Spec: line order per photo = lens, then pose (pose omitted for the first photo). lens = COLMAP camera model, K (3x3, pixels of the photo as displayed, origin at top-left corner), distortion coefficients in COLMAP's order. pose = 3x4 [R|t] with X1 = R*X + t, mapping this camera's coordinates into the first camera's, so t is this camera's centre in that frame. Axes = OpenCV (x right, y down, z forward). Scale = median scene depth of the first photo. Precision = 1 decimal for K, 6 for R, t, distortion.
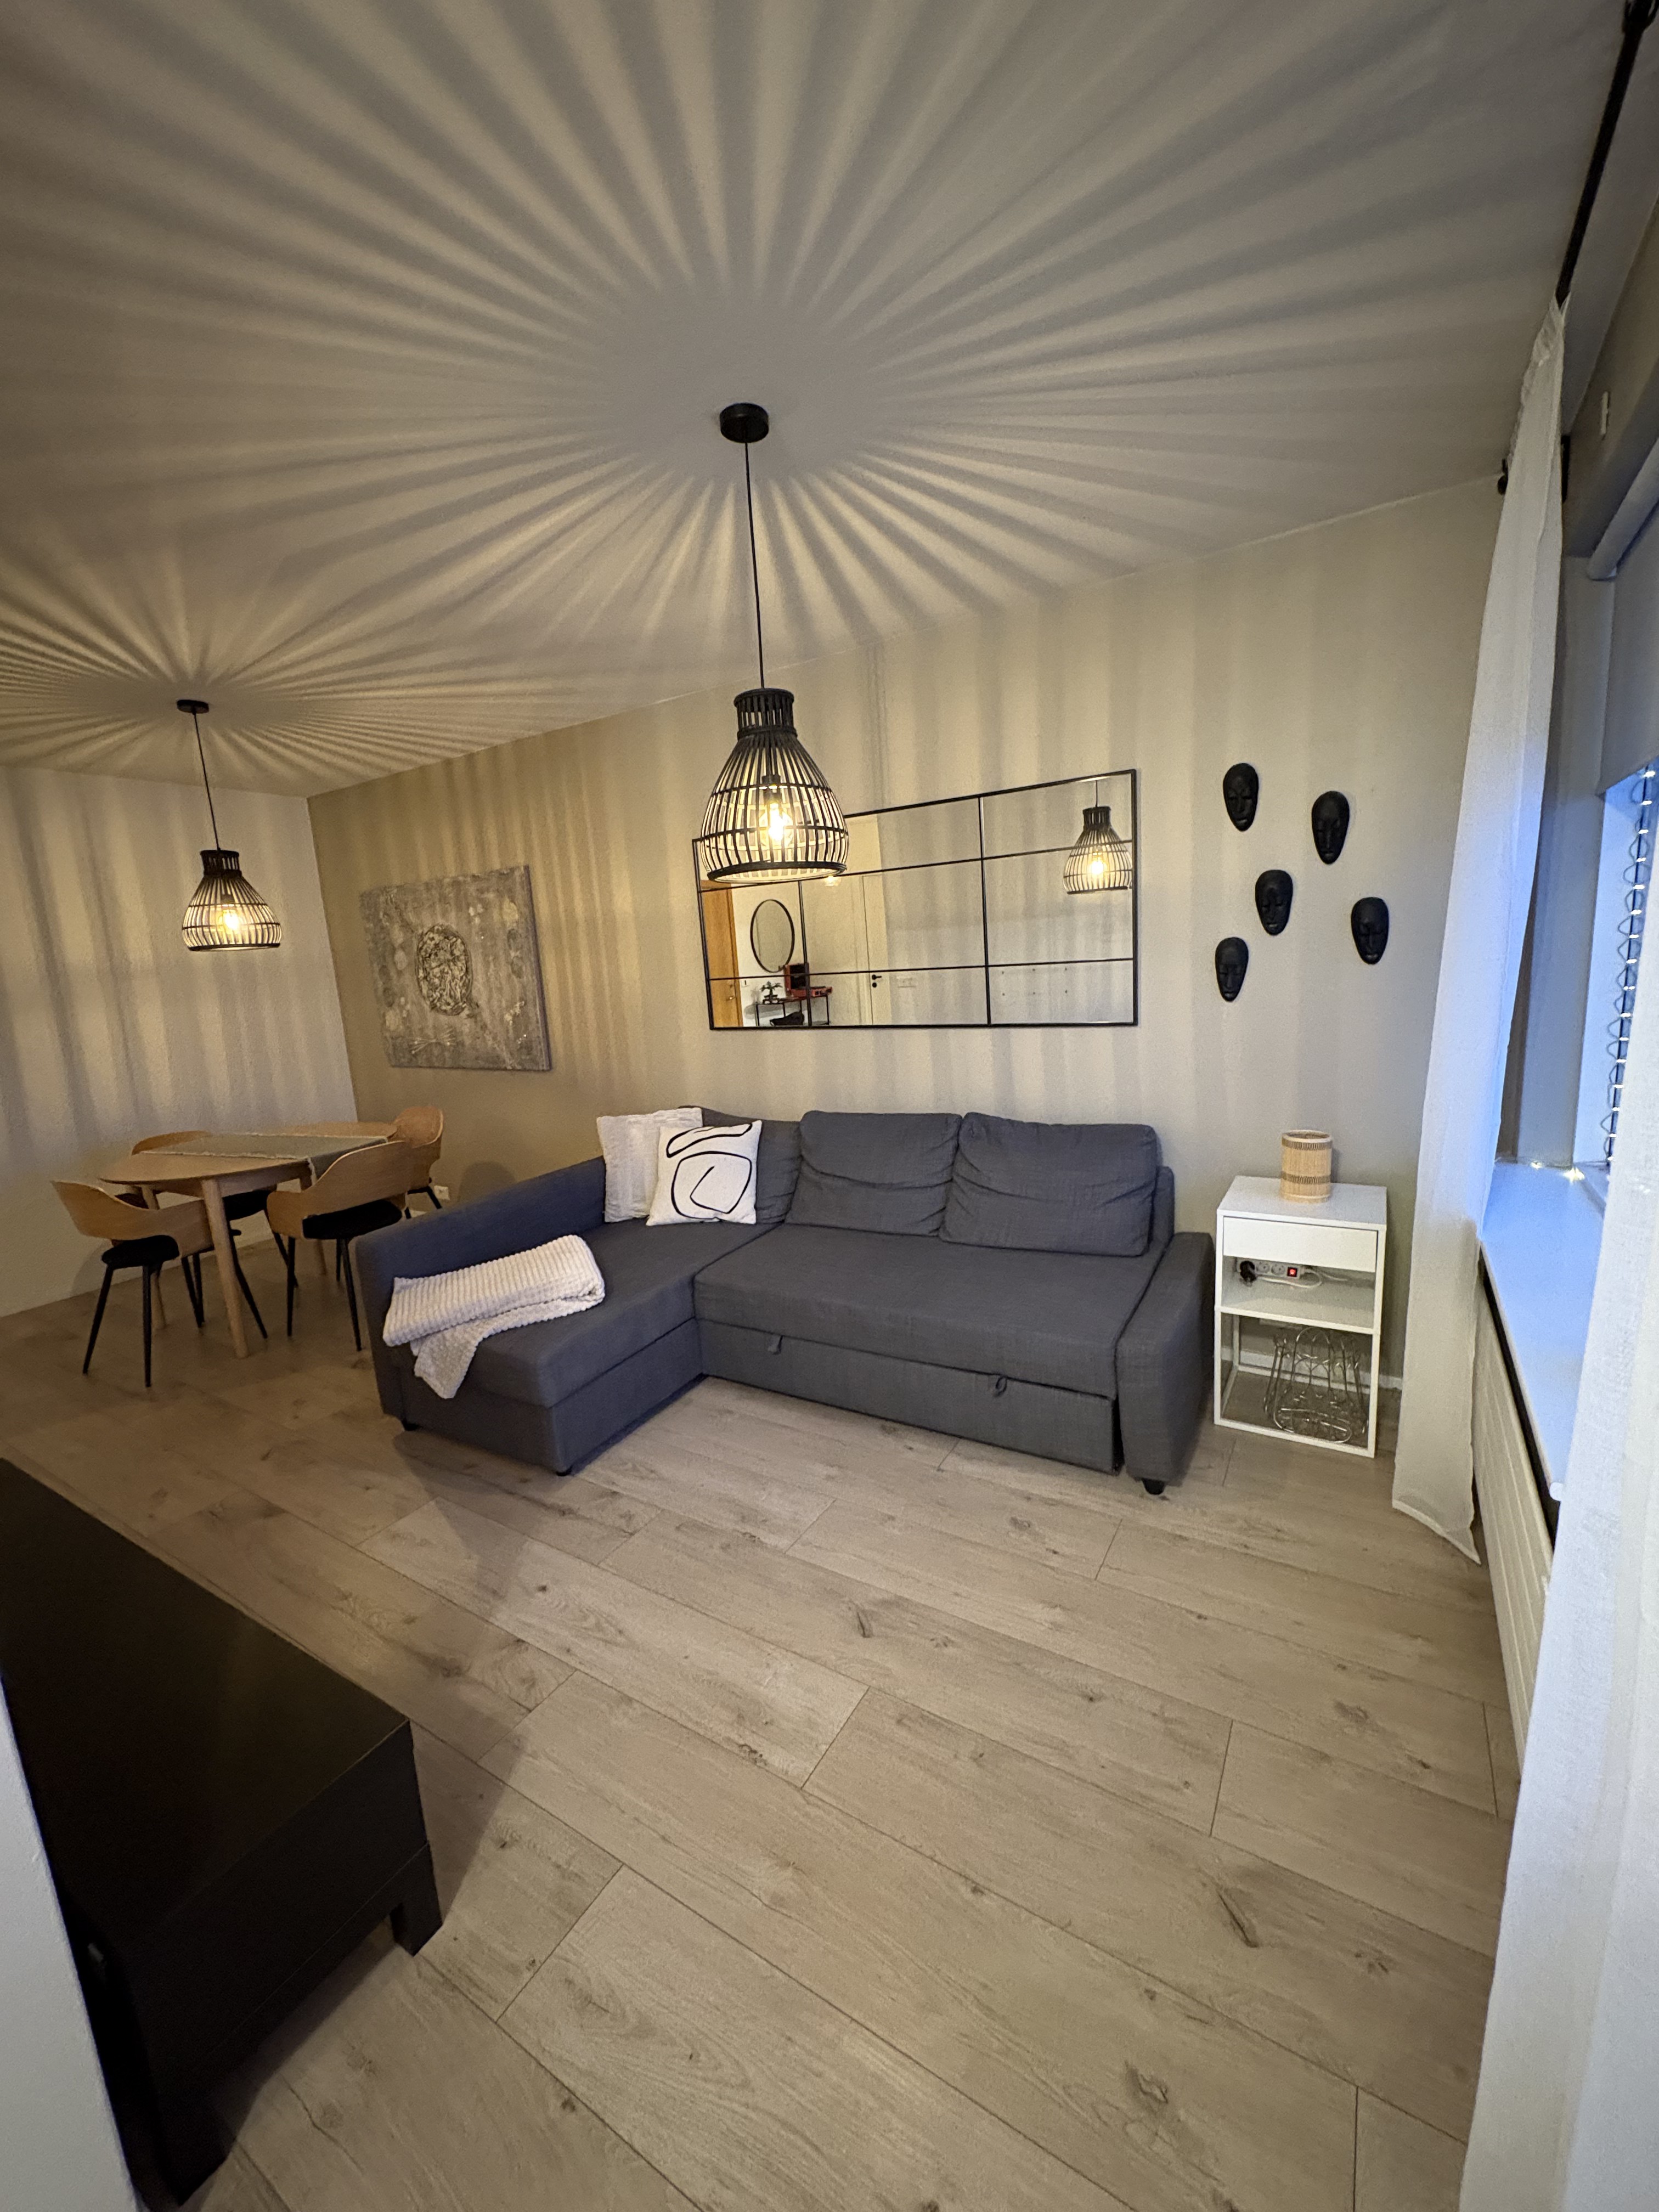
lens RADIAL K [[879.4, 0, 835.5], [0, 879.4, 1108.5], [0, 0, 1]] dist [0.001459, 0.000738]
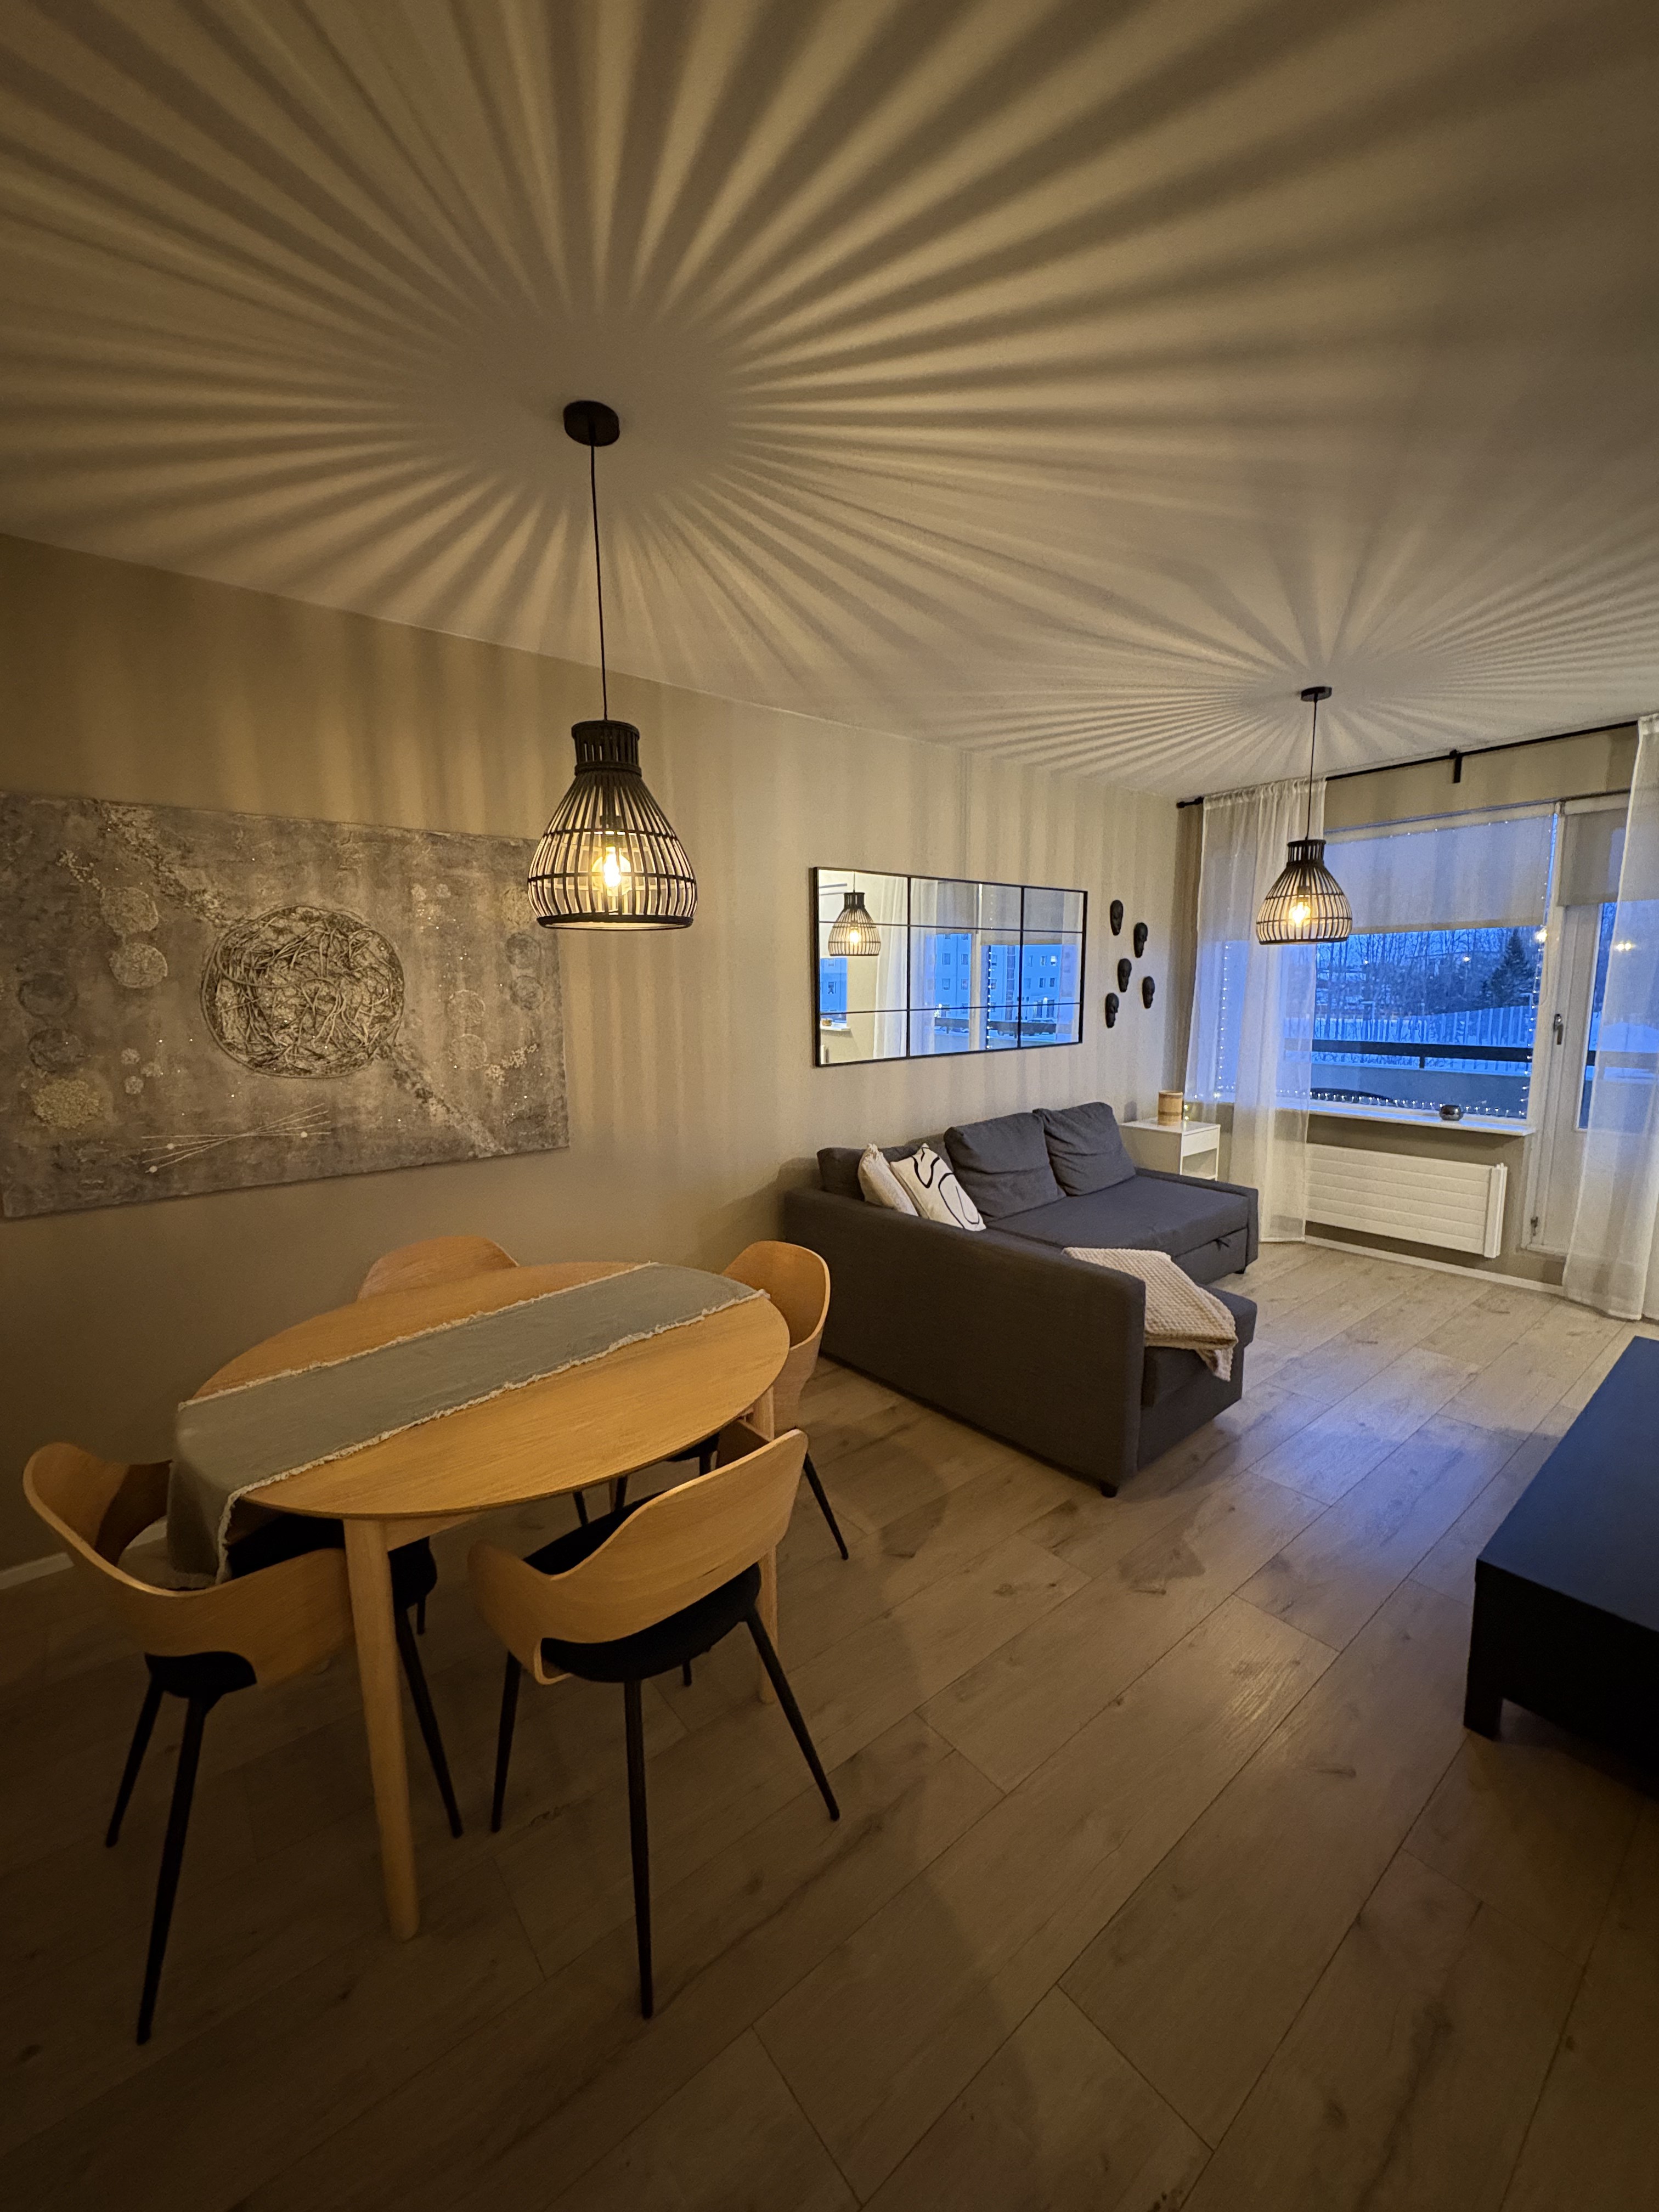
lens RADIAL K [[879.4, 0, 835.5], [0, 879.4, 1108.5], [0, 0, 1]] dist [0.001459, 0.000738]
pose [[0.329026, -0.072947, 0.941499, -1.048330], [0.161007, 0.986747, 0.020185, -0.063029], [-0.930494, 0.144947, 0.336410, 0.685337]]
